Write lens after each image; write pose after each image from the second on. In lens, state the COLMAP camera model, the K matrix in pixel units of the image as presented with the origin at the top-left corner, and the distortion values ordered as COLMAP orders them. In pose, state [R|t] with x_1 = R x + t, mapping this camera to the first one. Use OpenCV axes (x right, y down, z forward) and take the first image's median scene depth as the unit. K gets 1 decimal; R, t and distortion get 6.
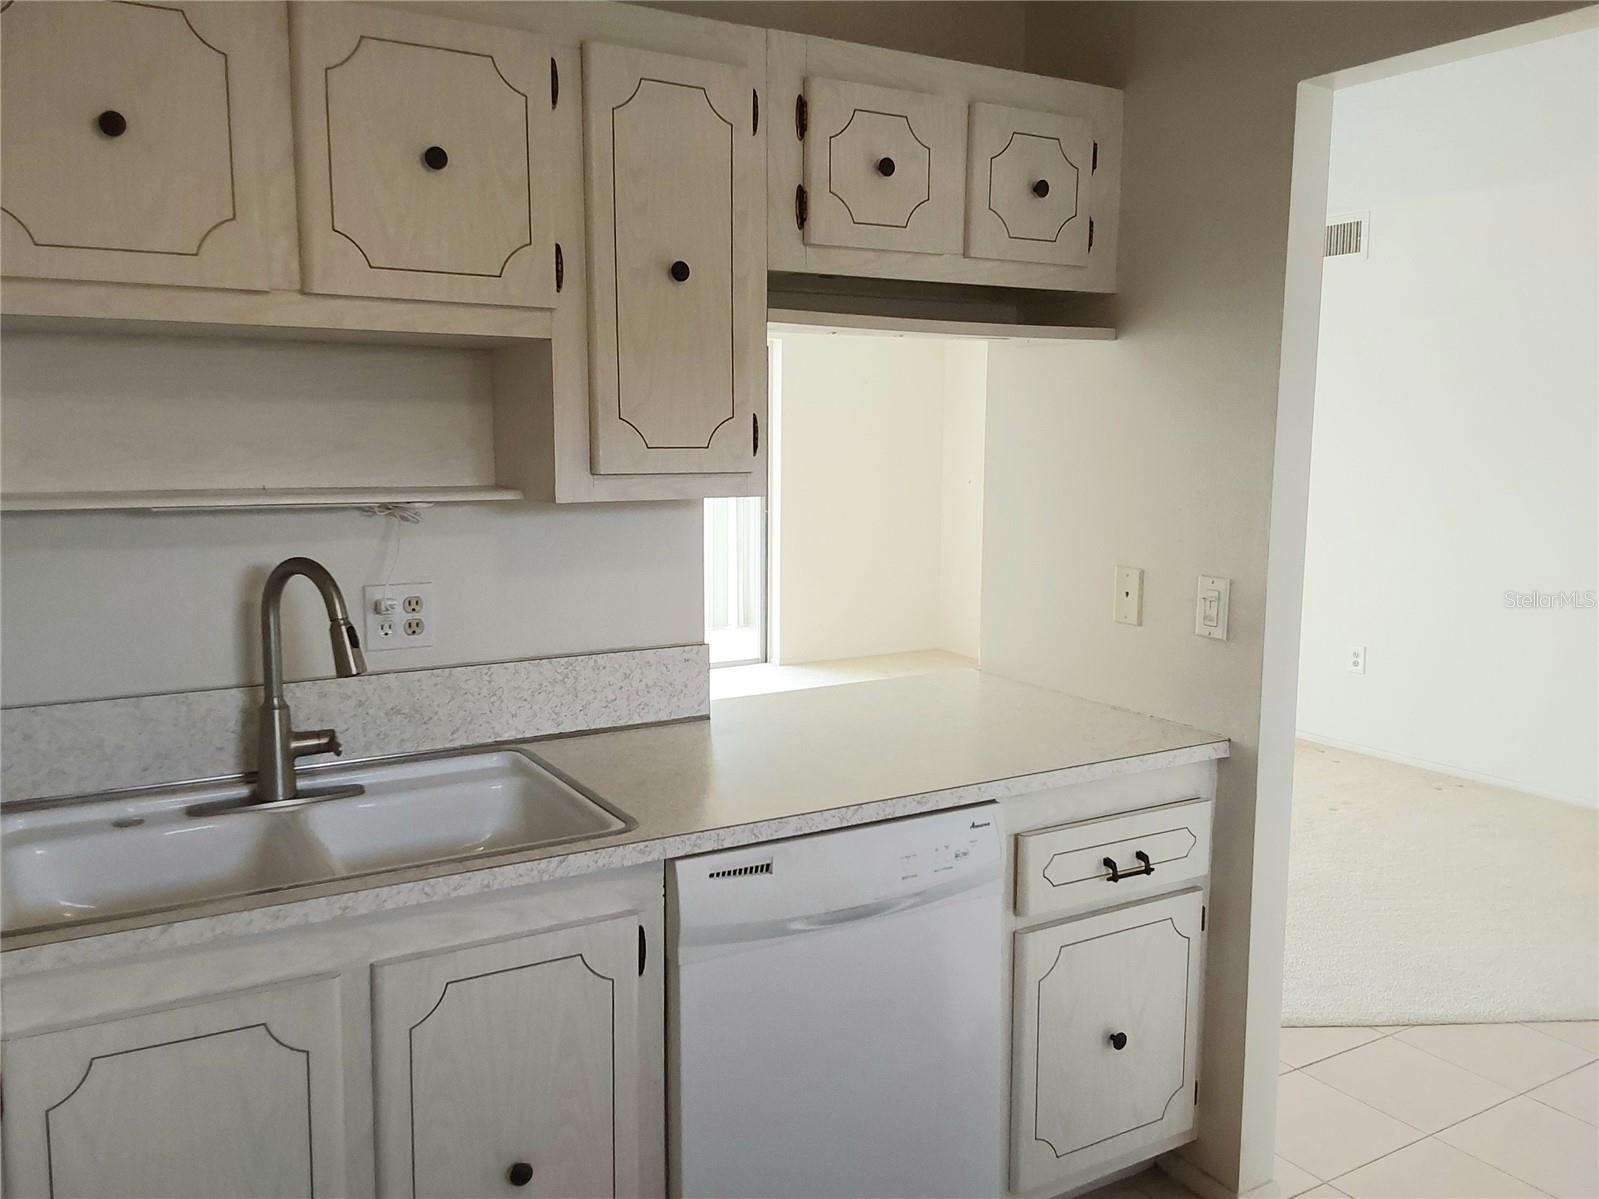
lens RADIAL K [[1294.3, 0, 802.9], [0, 1294.3, 584.0], [0, 0, 1]] dist [0.120755, -0.155432]
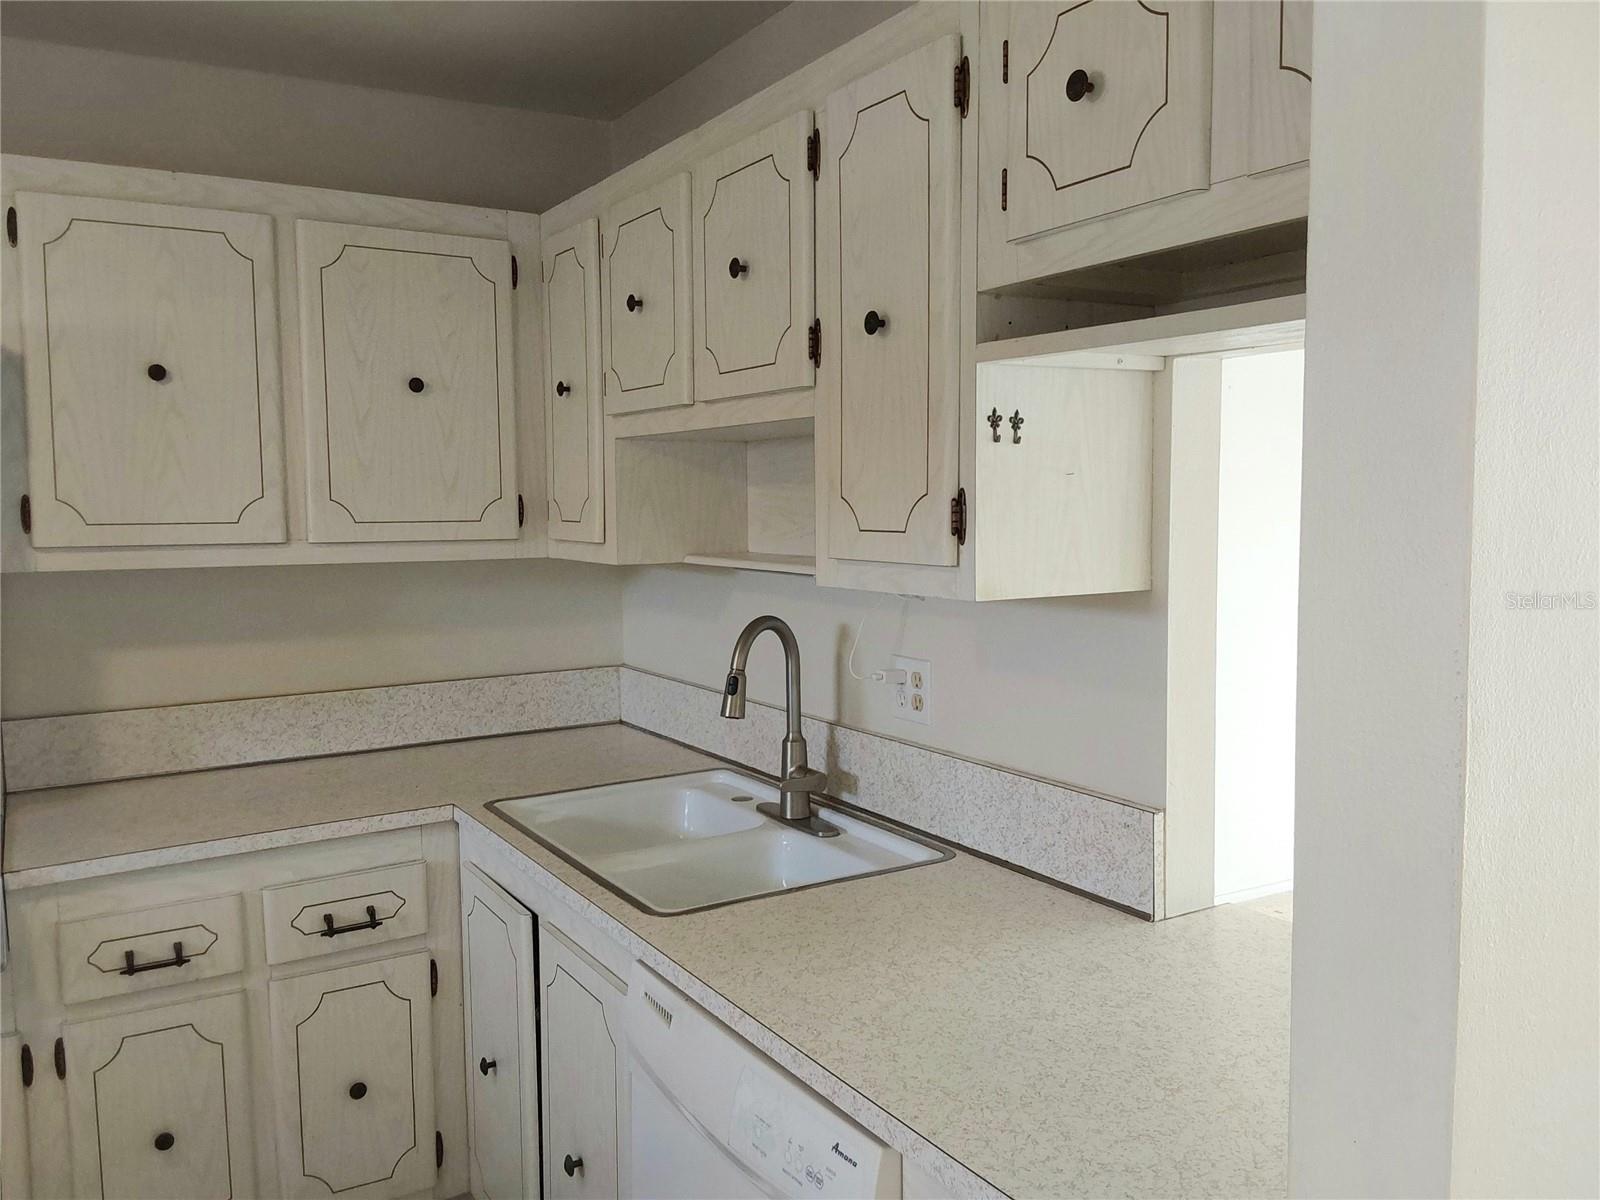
lens RADIAL K [[1295.1, 0, 801.5], [0, 1295.1, 587.8], [0, 0, 1]] dist [0.120755, -0.155432]
pose [[0.003492, 0.069200, -0.997597, 0.708814], [-0.107906, 0.991804, 0.068421, -0.116091], [0.994155, 0.107408, 0.010930, 0.908683]]
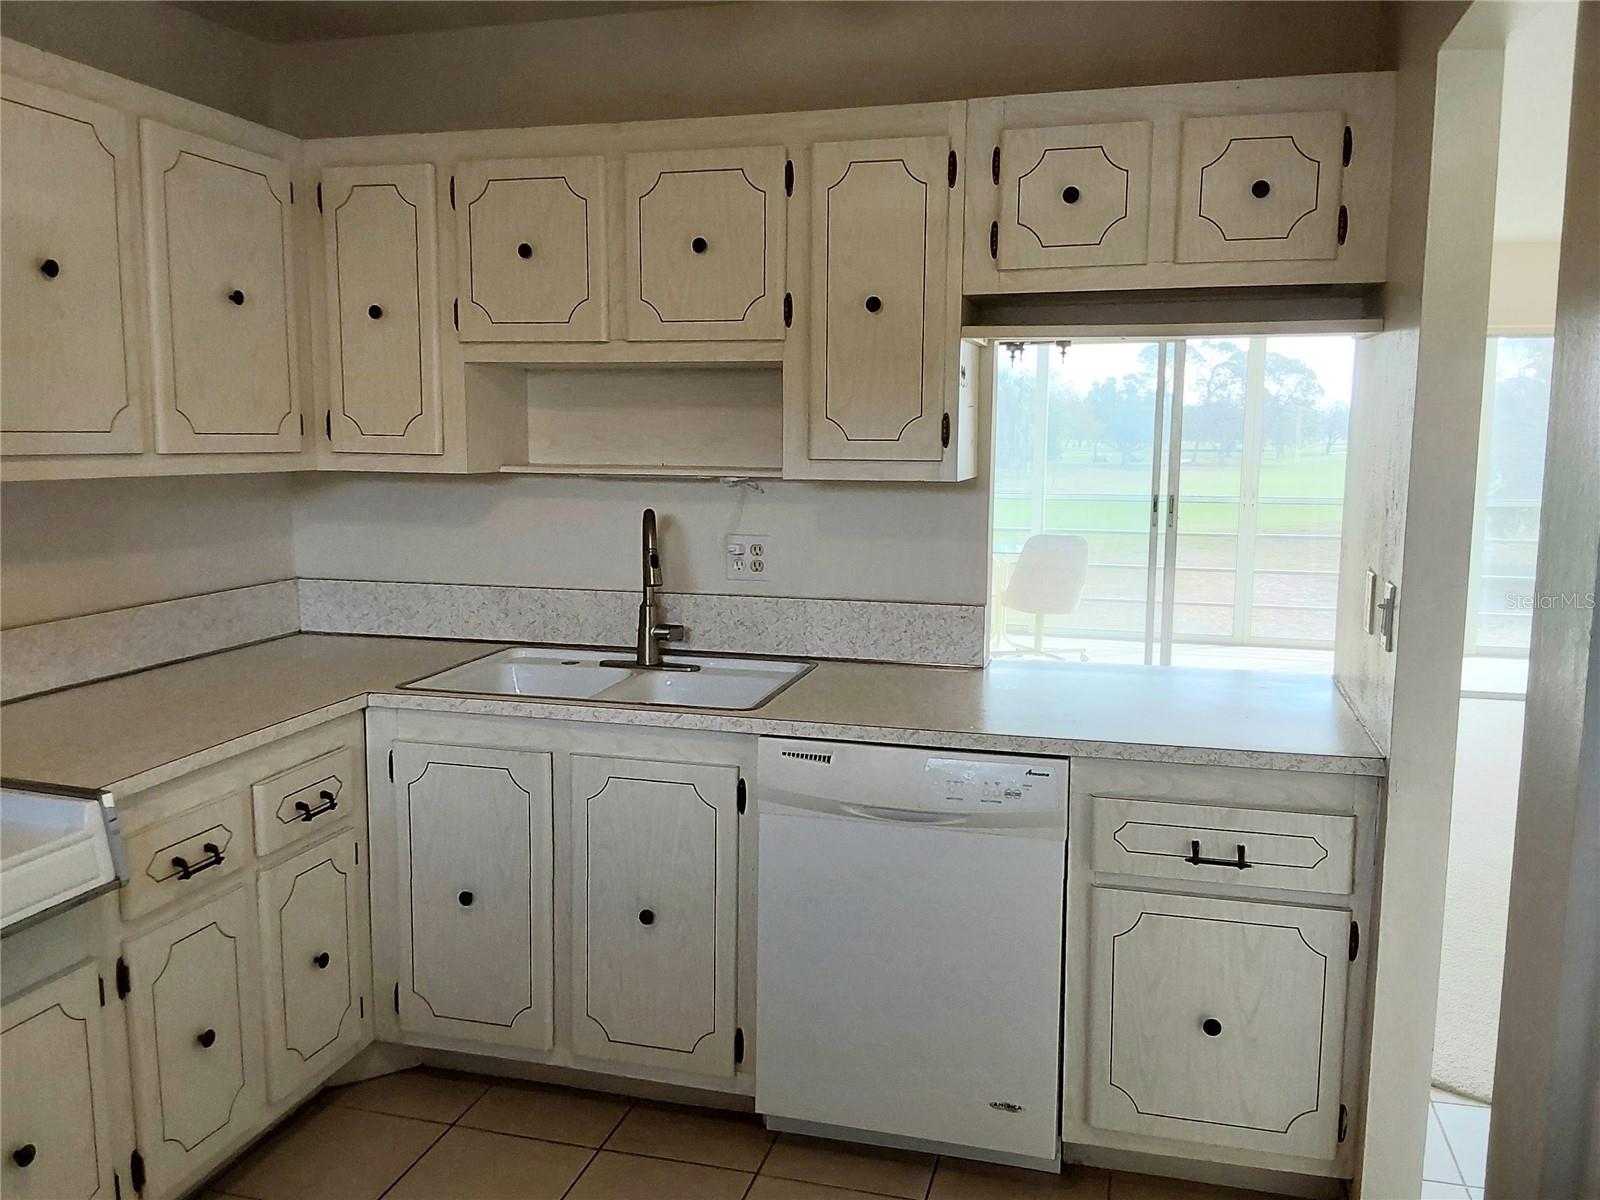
lens RADIAL K [[1295.1, 0, 809.6], [0, 1295.1, 579.8], [0, 0, 1]] dist [0.120755, -0.155432]
pose [[0.698922, 0.084248, -0.710218, 0.760123], [-0.088068, 0.995618, 0.031435, -0.001543], [0.709755, 0.040577, 0.703279, 0.050563]]
